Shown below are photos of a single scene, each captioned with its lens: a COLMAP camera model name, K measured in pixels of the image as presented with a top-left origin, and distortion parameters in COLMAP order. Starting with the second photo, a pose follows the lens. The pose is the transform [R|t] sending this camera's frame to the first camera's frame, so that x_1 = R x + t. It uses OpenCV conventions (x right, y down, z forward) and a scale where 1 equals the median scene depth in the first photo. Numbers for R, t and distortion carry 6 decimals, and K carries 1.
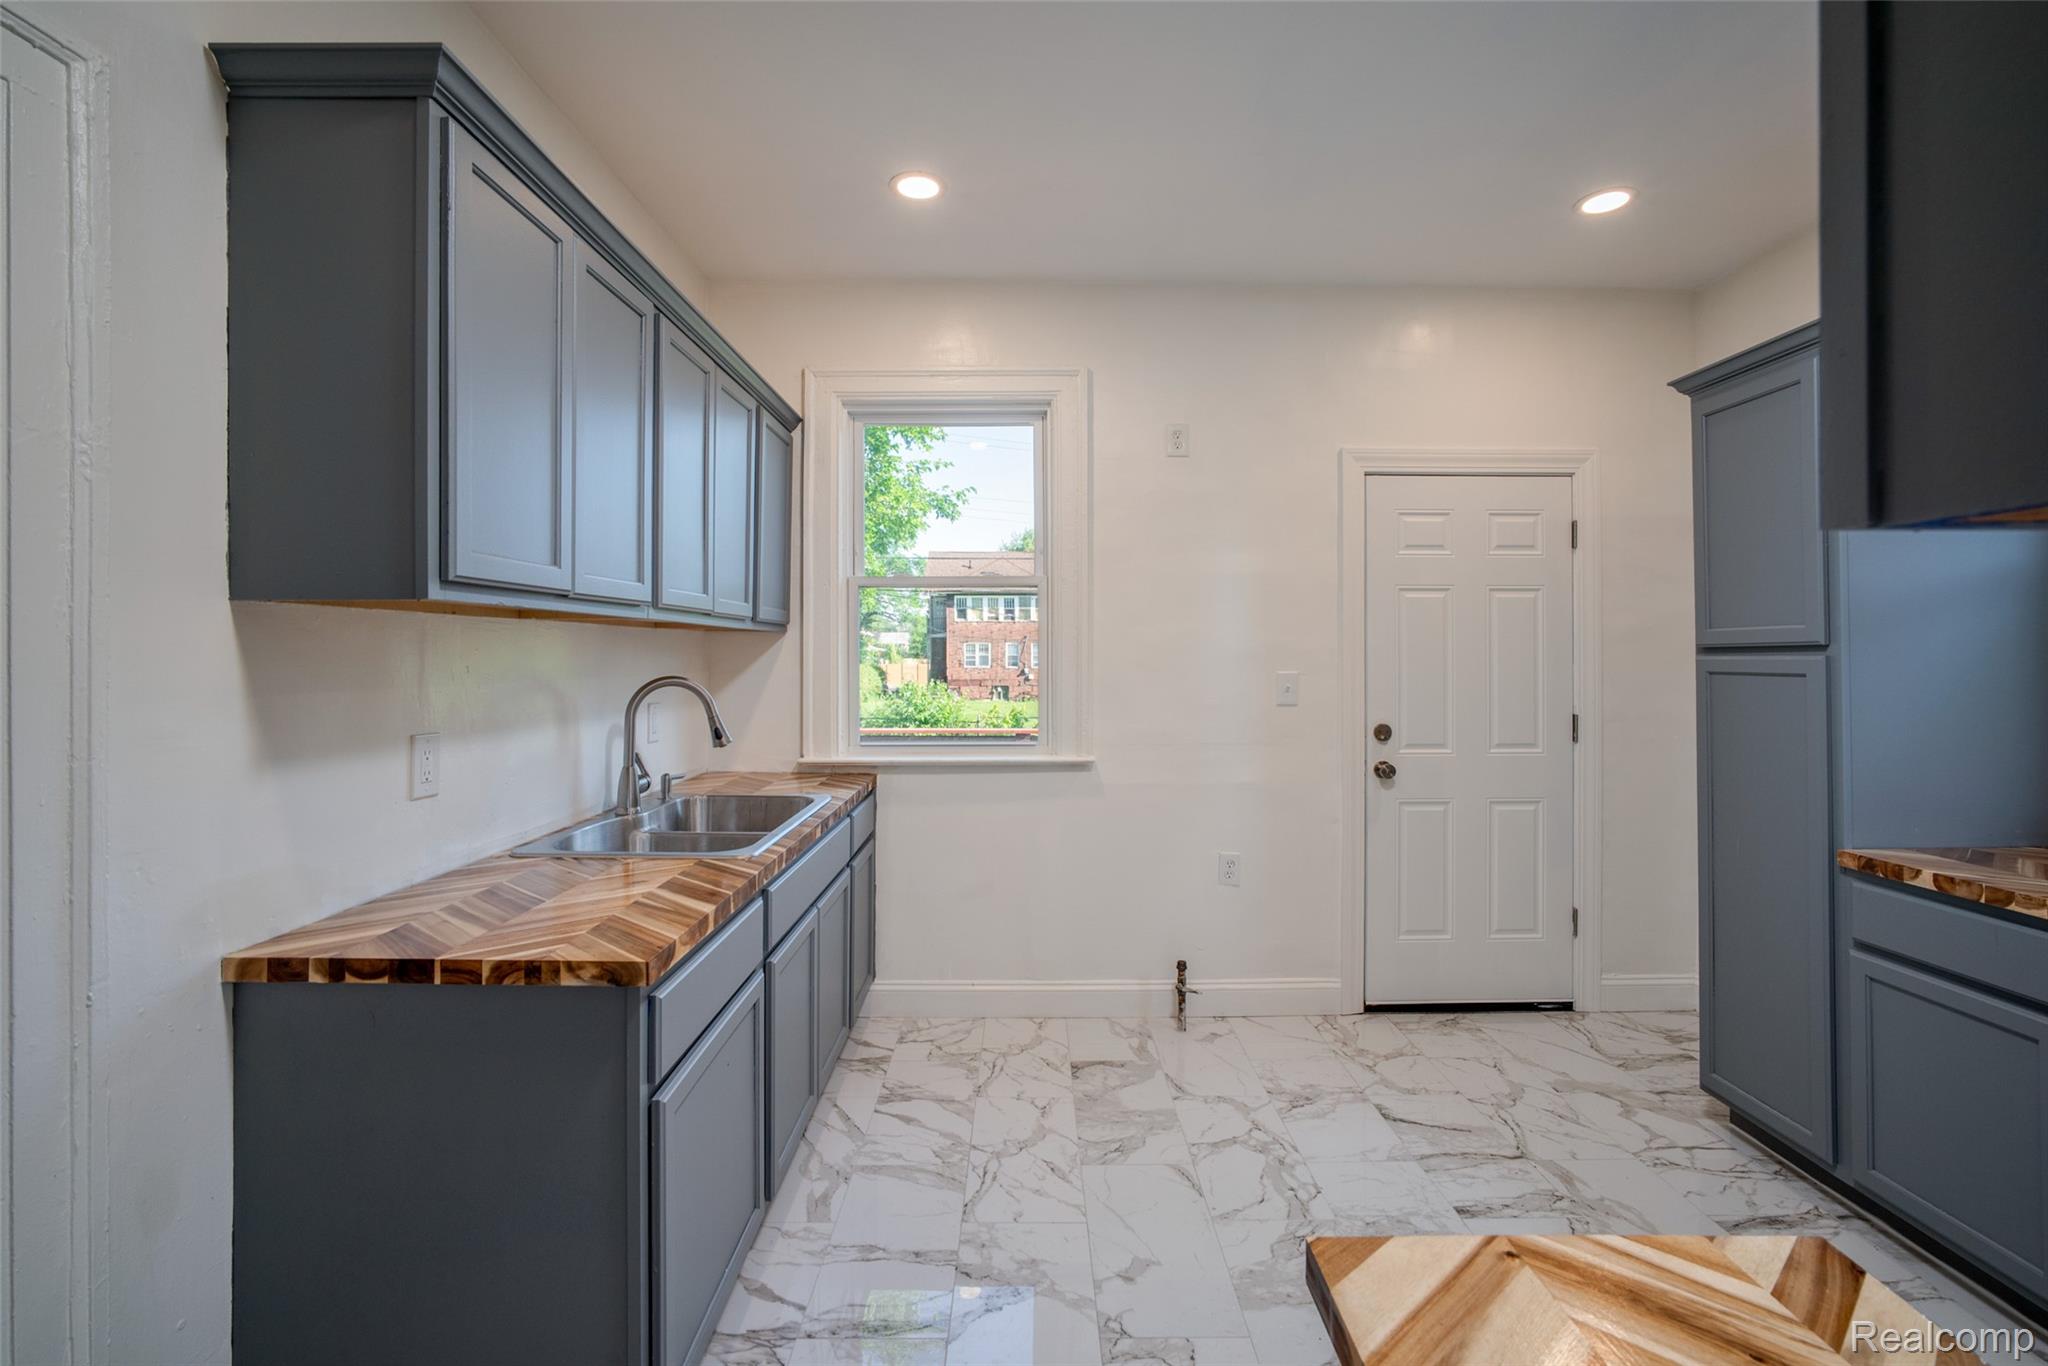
lens RADIAL K [[862.2, 0, 1025.4], [0, 862.2, 655.3], [0, 0, 1]] dist [-0.031813, 0.000087]
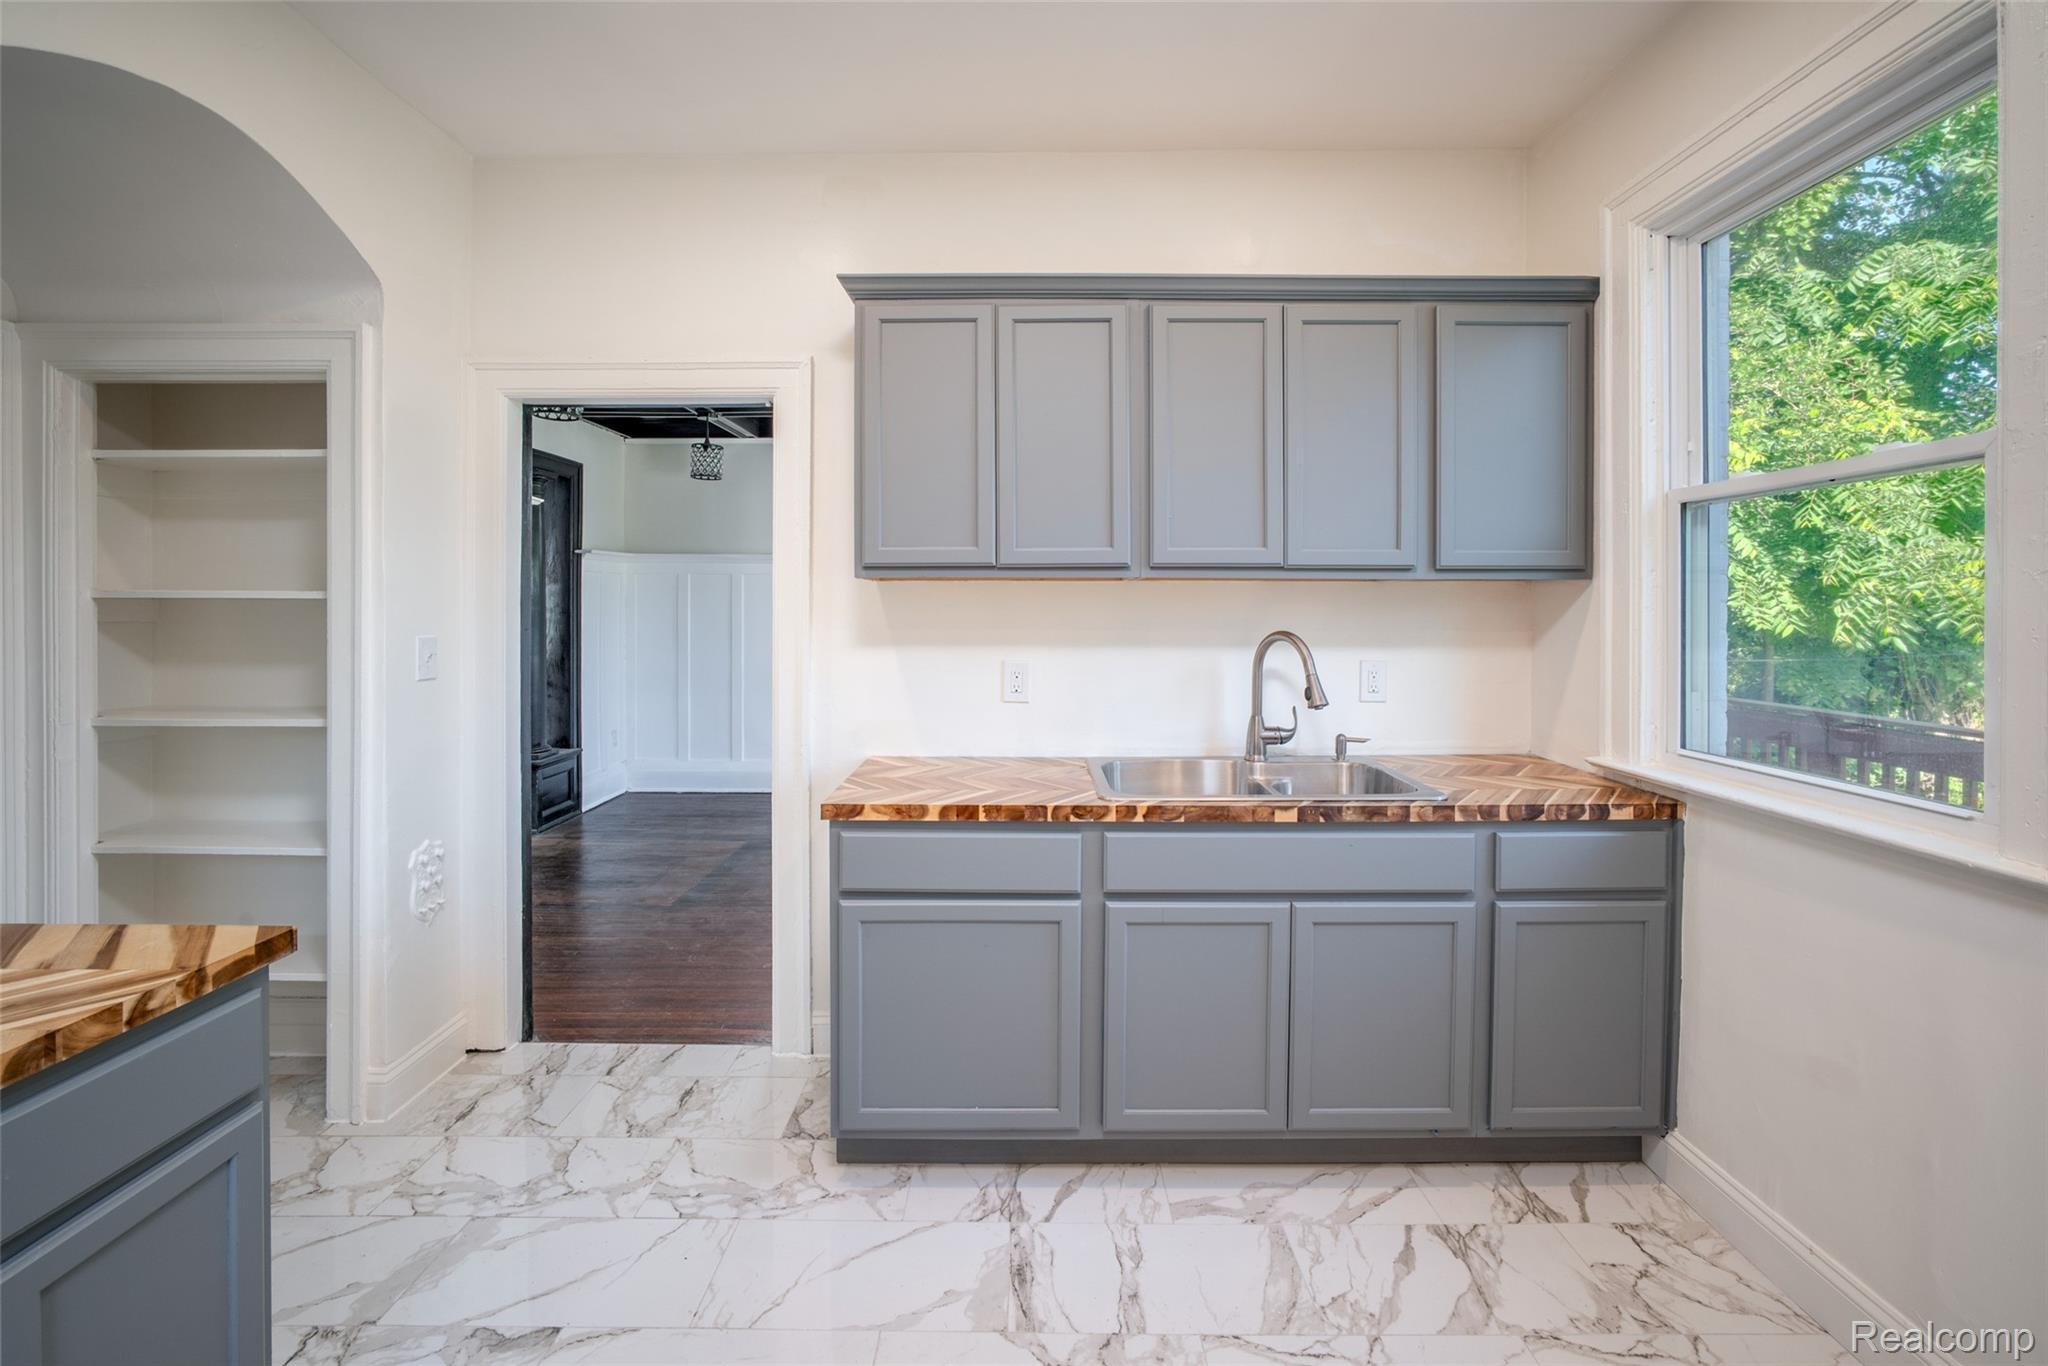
lens RADIAL K [[867.1, 0, 1027.2], [0, 867.1, 616.6], [0, 0, 1]] dist [-0.031464, 0.000147]
pose [[-0.005490, 0.002637, -0.999981, 0.622024], [-0.005106, 0.999983, 0.002665, 0.006940], [0.999972, 0.005120, -0.005476, 0.748741]]
